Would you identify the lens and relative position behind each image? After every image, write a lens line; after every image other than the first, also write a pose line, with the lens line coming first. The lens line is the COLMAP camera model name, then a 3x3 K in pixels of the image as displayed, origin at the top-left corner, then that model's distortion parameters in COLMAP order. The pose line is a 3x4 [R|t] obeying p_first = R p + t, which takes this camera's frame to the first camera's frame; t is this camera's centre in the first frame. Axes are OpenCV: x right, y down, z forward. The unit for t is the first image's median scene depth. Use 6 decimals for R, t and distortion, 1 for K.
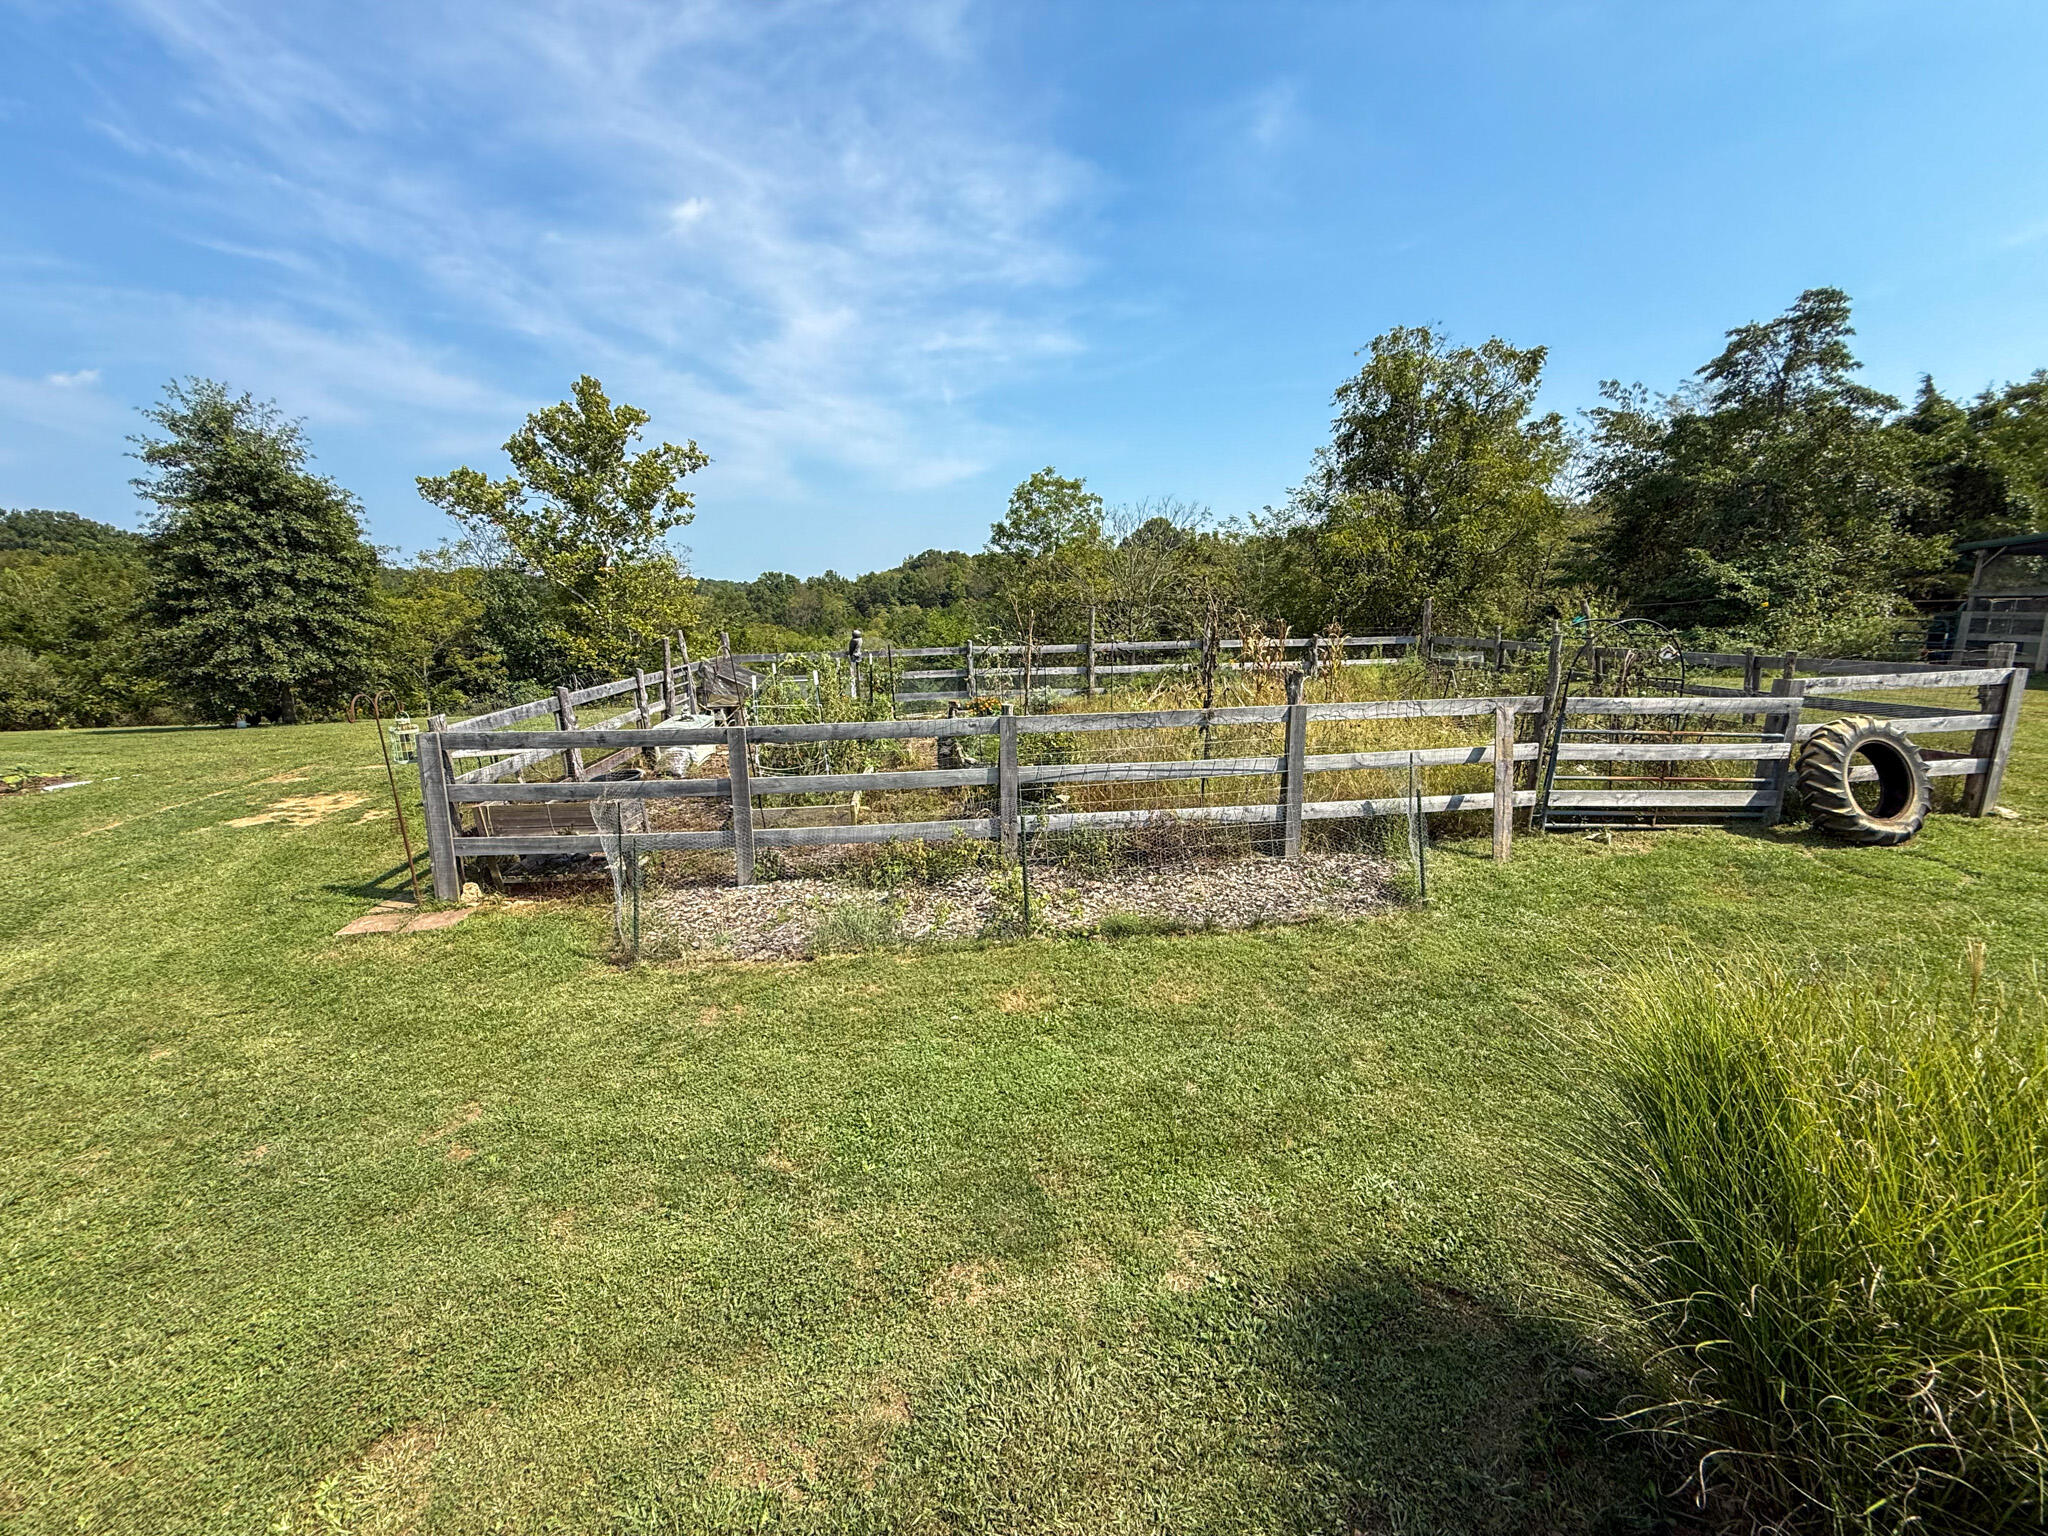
lens RADIAL K [[820.9, 0, 1028.2], [0, 820.9, 761.4], [0, 0, 1]] dist [0.002041, -0.000189]
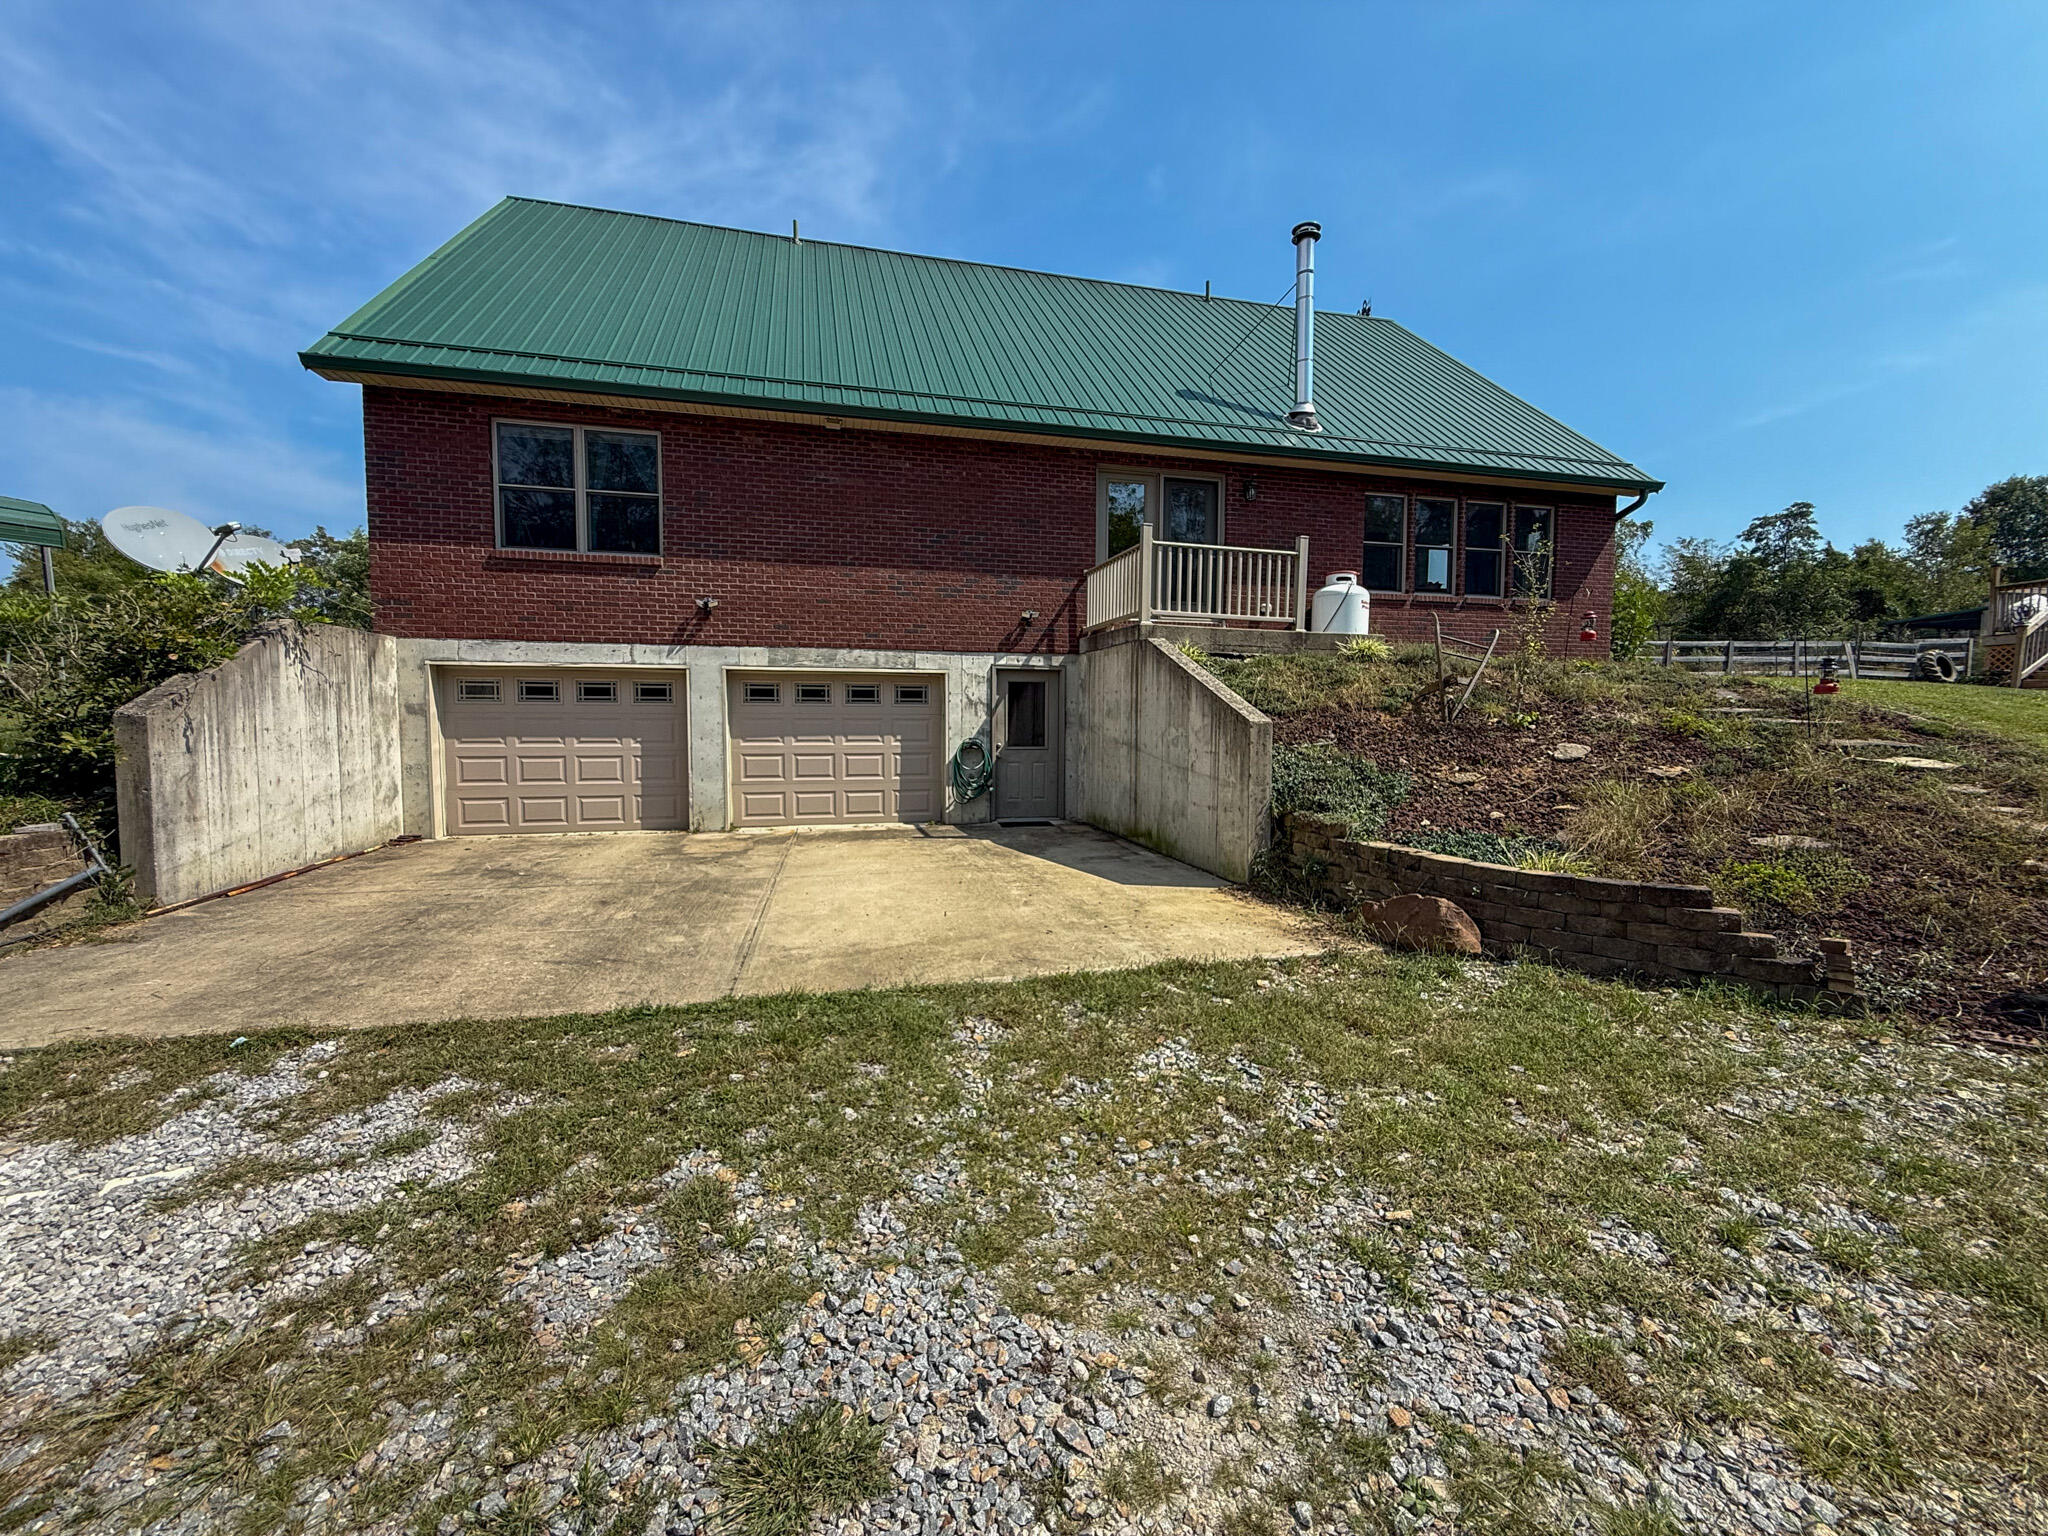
lens RADIAL K [[820.9, 0, 1028.7], [0, 820.9, 760.5], [0, 0, 1]] dist [0.002041, -0.000189]
pose [[0.993728, -0.003169, 0.111775, -0.128632], [0.018068, 0.991013, -0.132536, 0.032636], [-0.110351, 0.133725, 0.984856, -0.078218]]
